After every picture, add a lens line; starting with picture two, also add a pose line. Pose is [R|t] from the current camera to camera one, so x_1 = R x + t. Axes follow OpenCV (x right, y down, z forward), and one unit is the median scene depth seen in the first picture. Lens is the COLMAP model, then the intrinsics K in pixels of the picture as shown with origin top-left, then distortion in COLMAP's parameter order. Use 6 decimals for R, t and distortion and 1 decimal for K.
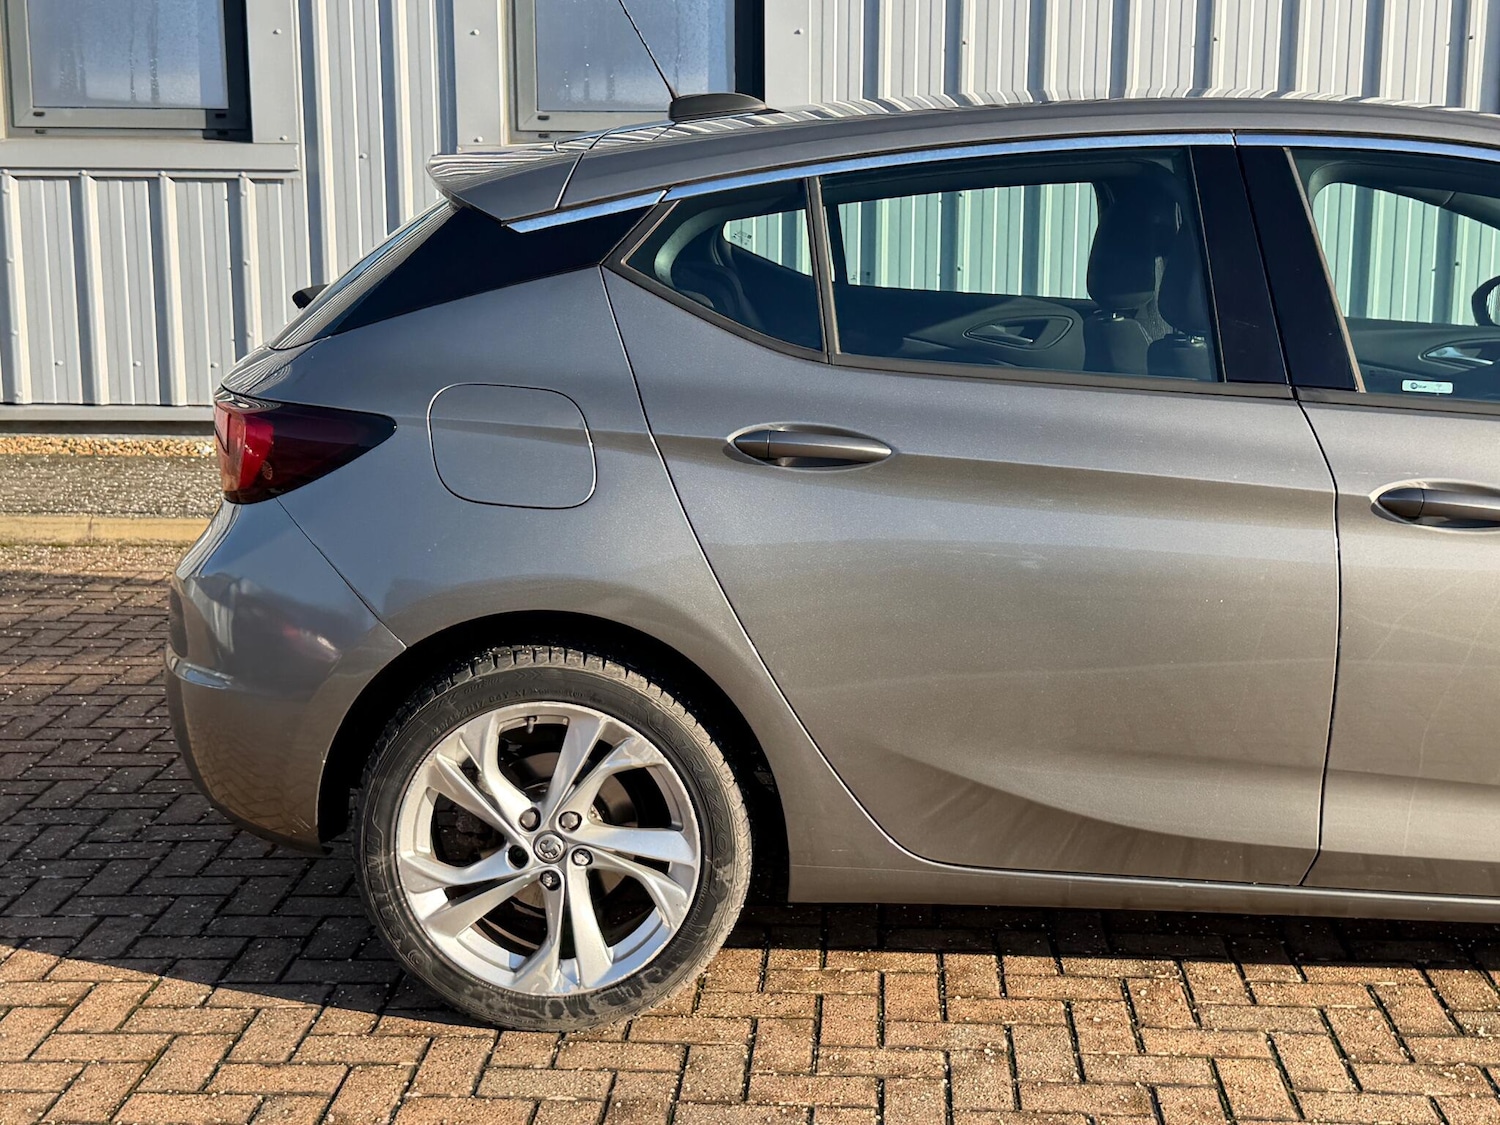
lens RADIAL K [[2124.0, 0, 757.9], [0, 2124.0, 583.5], [0, 0, 1]] dist [0.215000, -0.478447]
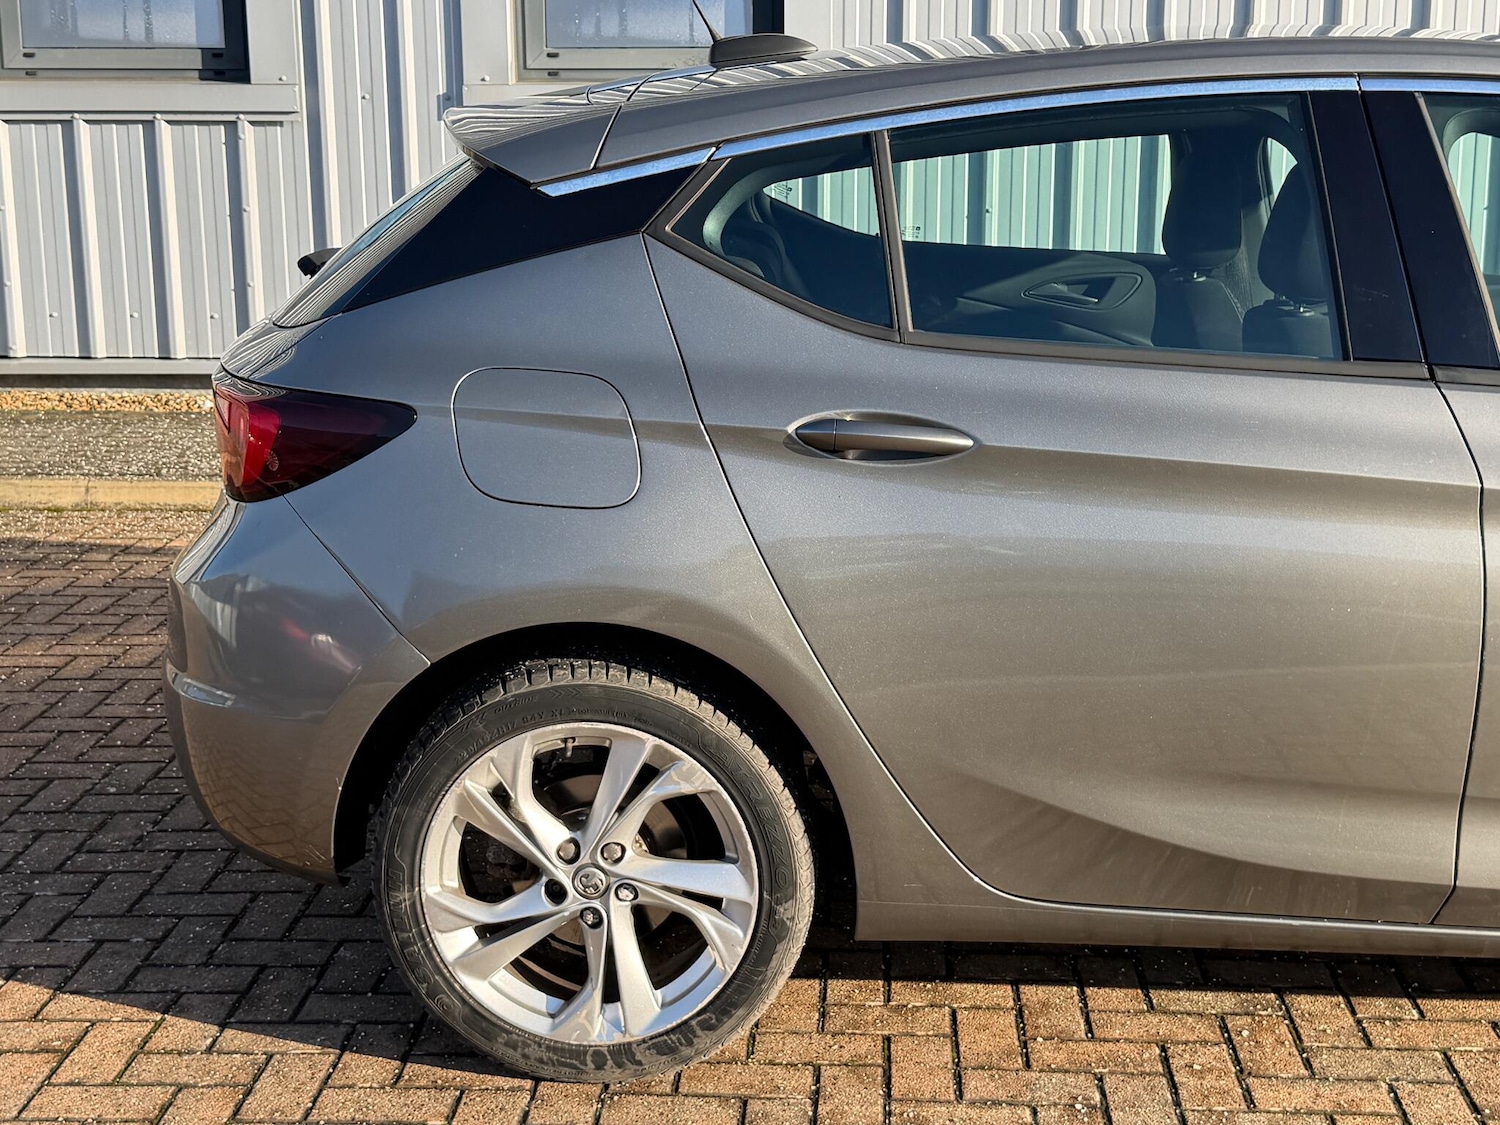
lens RADIAL K [[2111.8, 0, 741.0], [0, 2111.8, 581.4], [0, 0, 1]] dist [0.217301, -0.482184]
pose [[0.999955, -0.005307, -0.007910, -0.025863], [0.005549, 0.999507, 0.030905, -0.030056], [0.007742, -0.030947, 0.999491, 0.106651]]
